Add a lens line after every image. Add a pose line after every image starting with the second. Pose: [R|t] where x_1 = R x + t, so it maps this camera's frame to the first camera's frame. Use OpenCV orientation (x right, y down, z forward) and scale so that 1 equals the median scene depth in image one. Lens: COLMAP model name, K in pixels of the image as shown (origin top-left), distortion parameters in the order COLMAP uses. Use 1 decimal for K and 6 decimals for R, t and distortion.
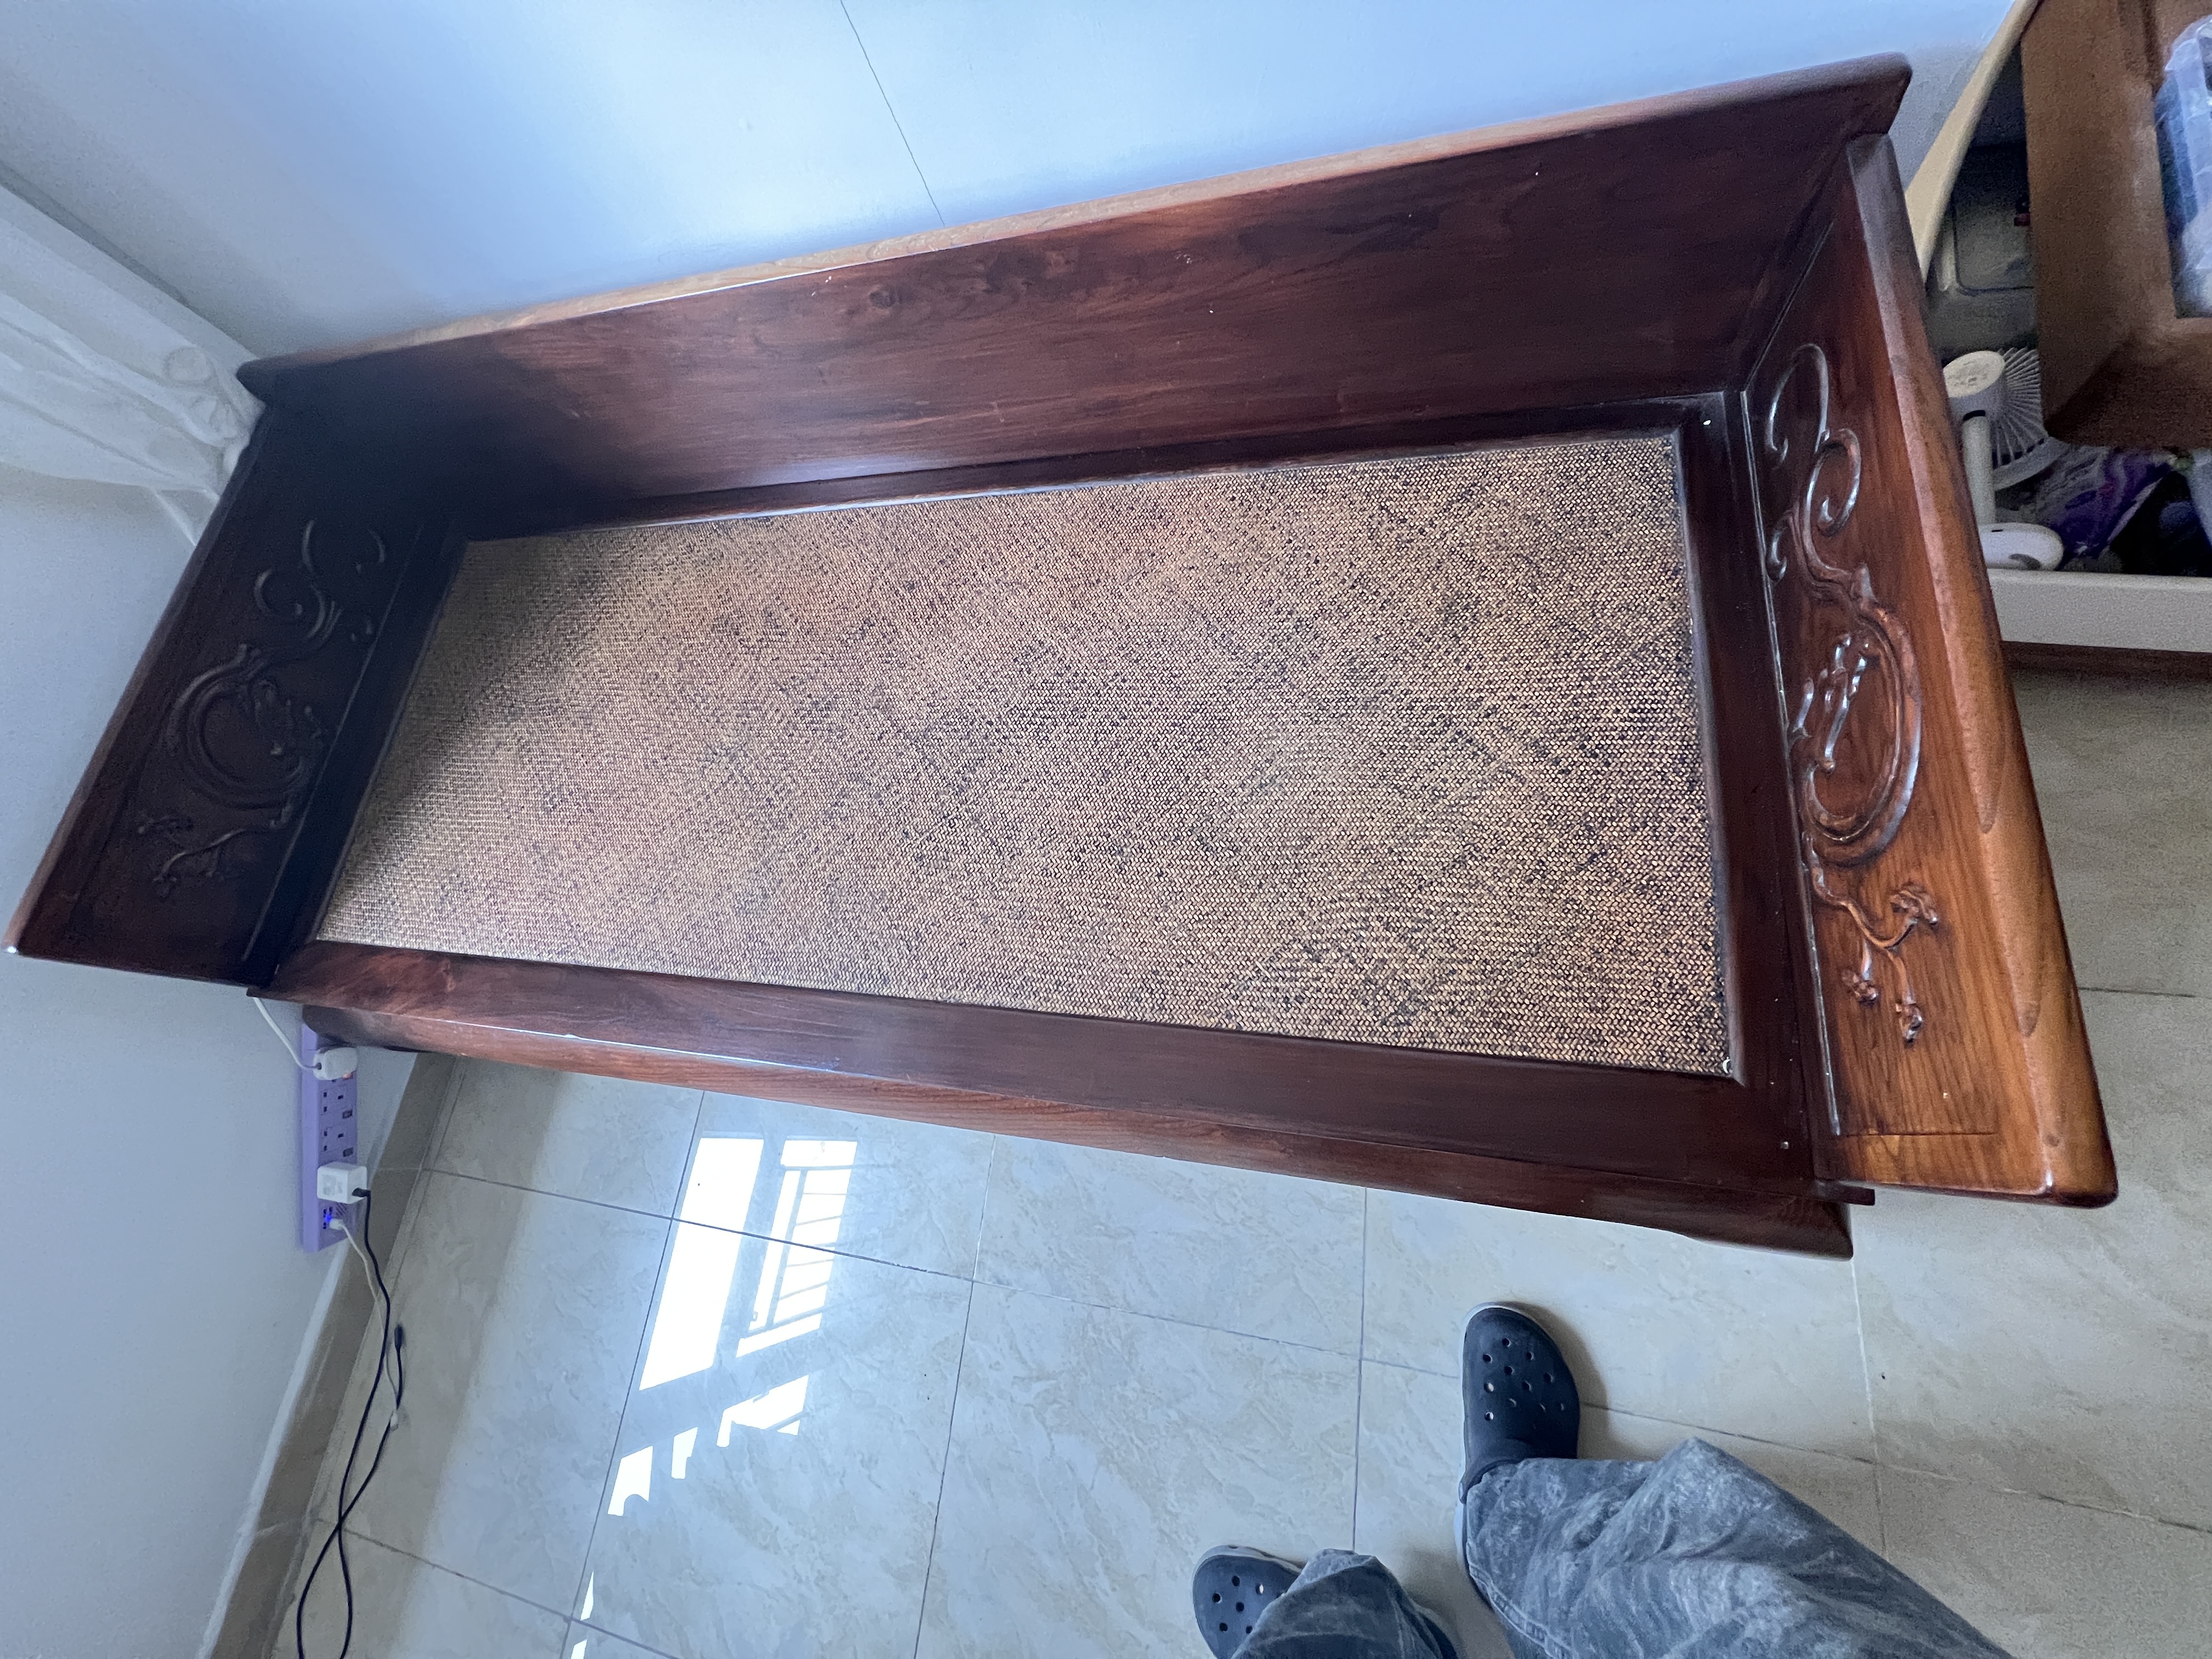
lens RADIAL K [[881.1, 0, 1090.4], [0, 881.1, 831.3], [0, 0, 1]] dist [0.001908, 0.000062]
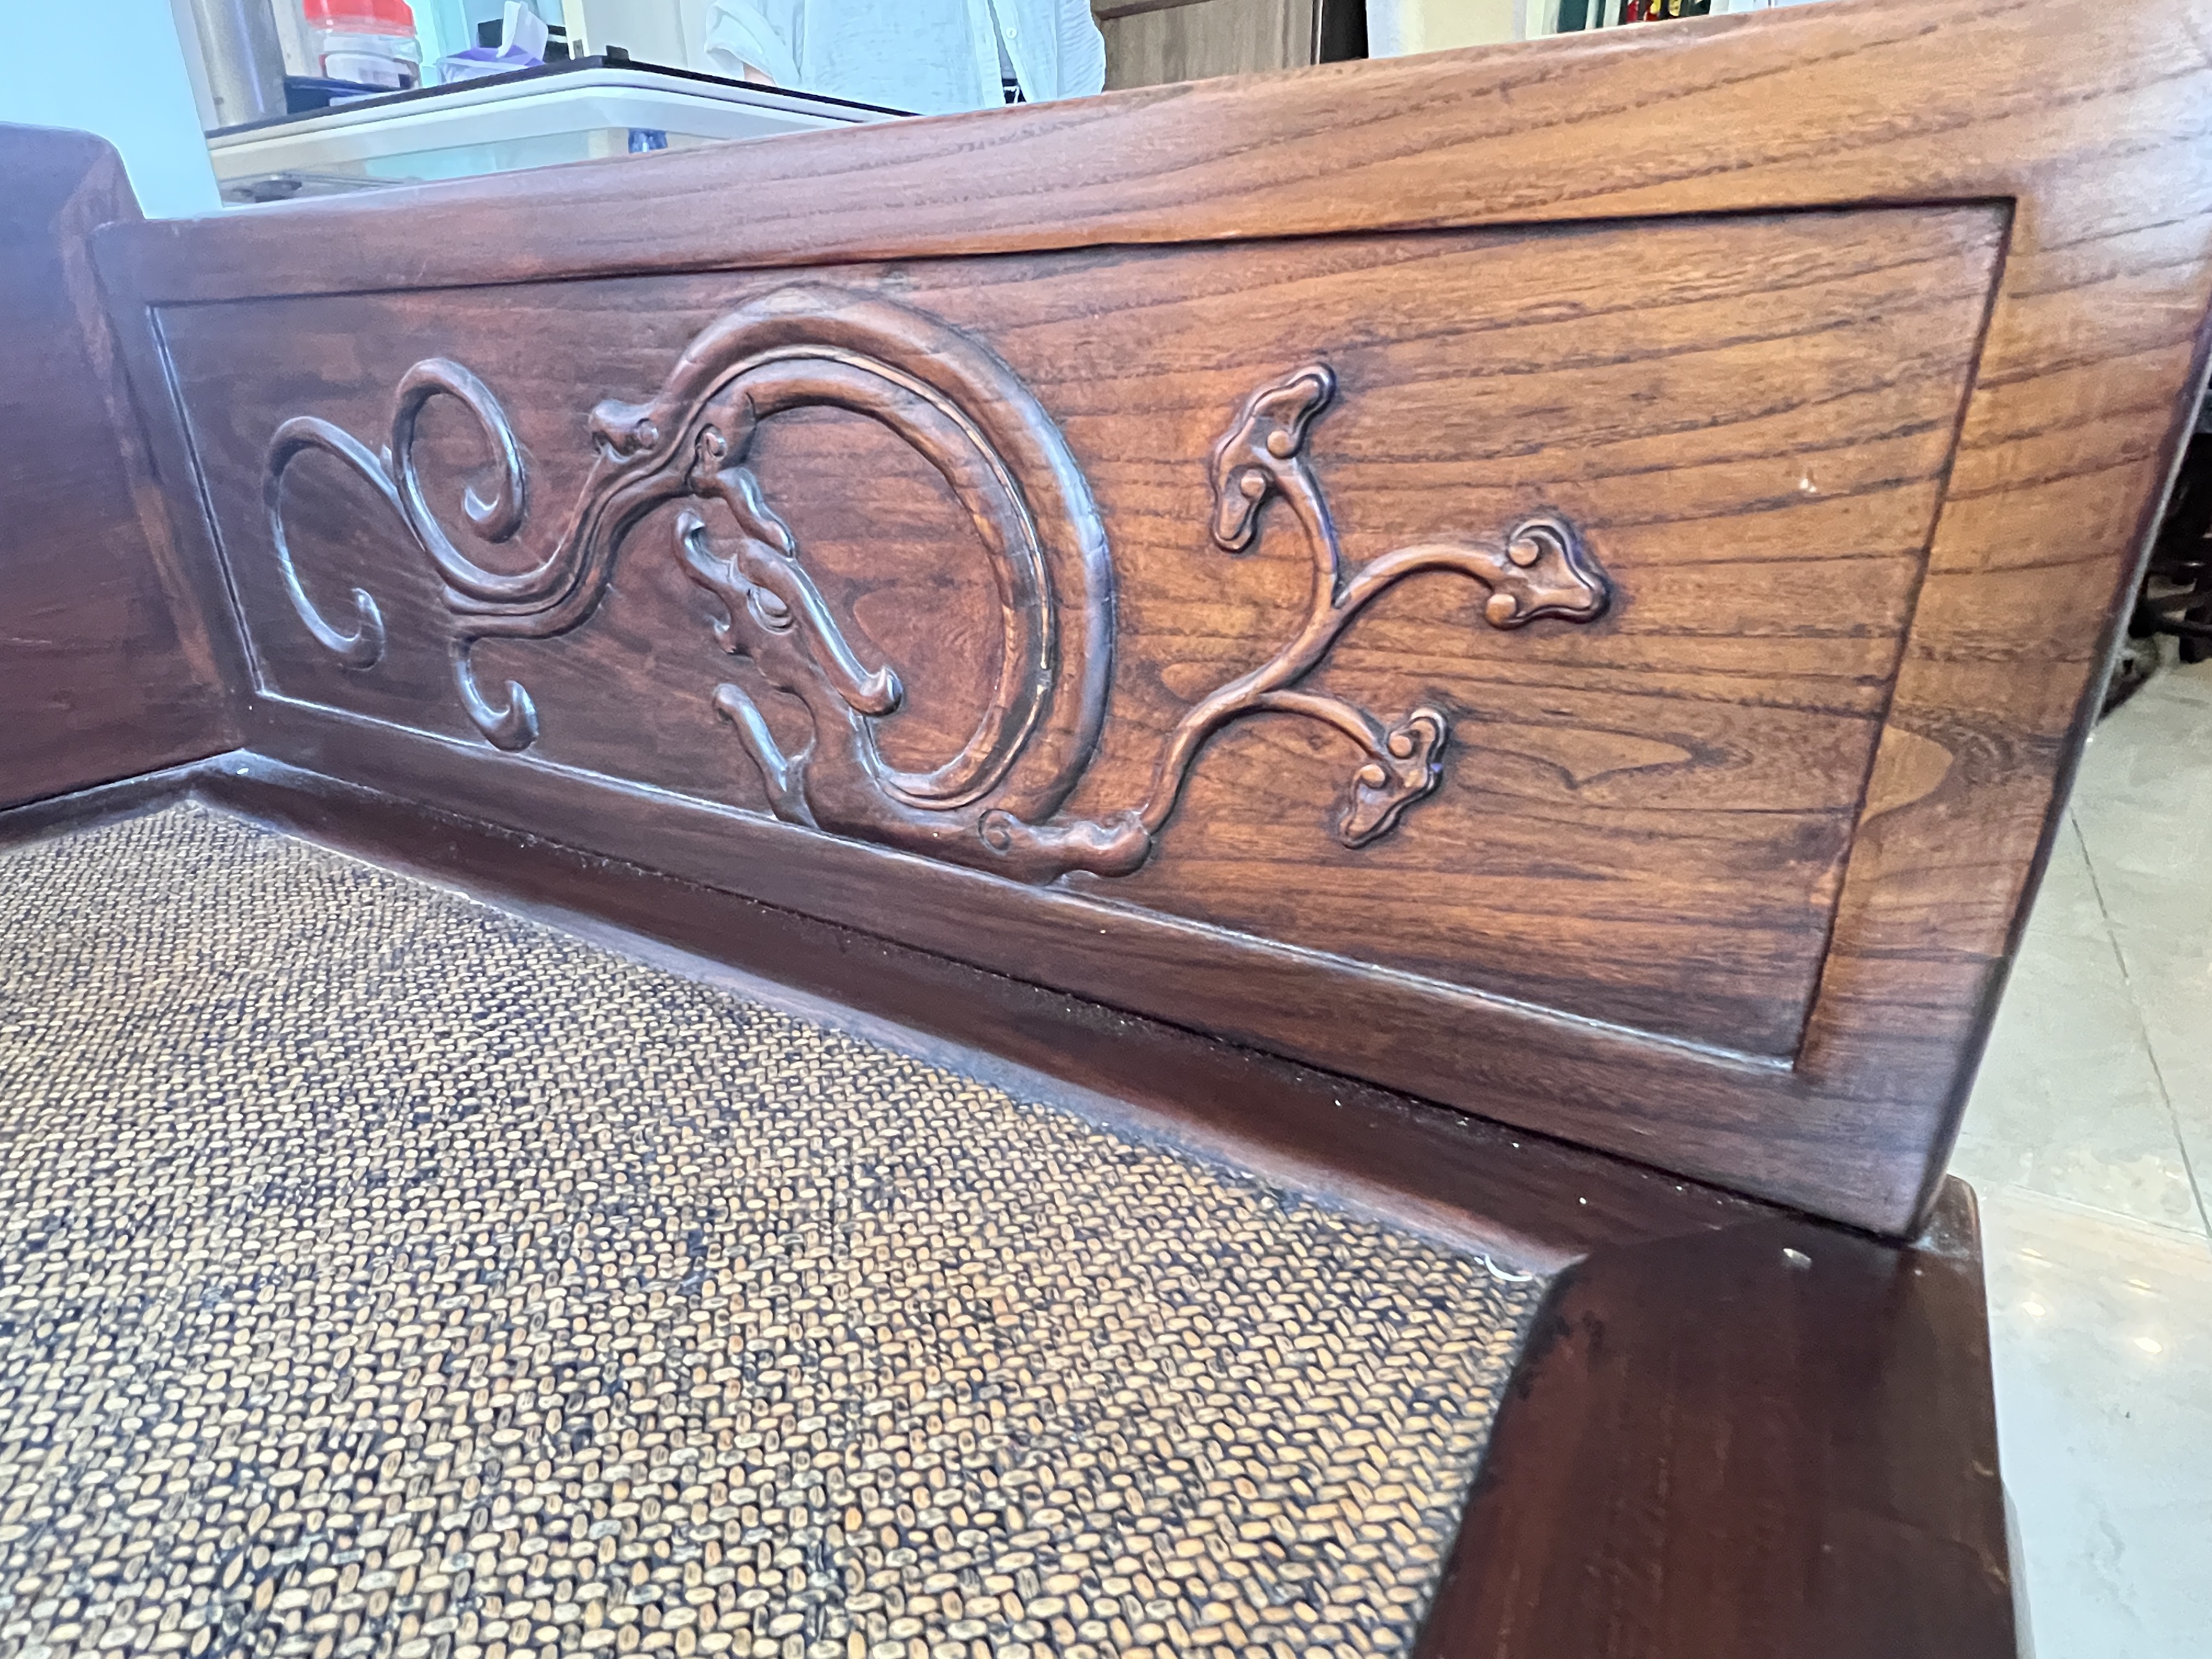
lens RADIAL K [[1225.2, 0, 1085.4], [0, 1225.2, 833.6], [0, 0, 1]] dist [-0.003217, -0.000478]
pose [[0.396132, -0.096053, 0.913156, 0.289302], [0.823892, 0.476189, -0.307320, 0.189399], [-0.405316, 0.874081, 0.267771, 0.753252]]
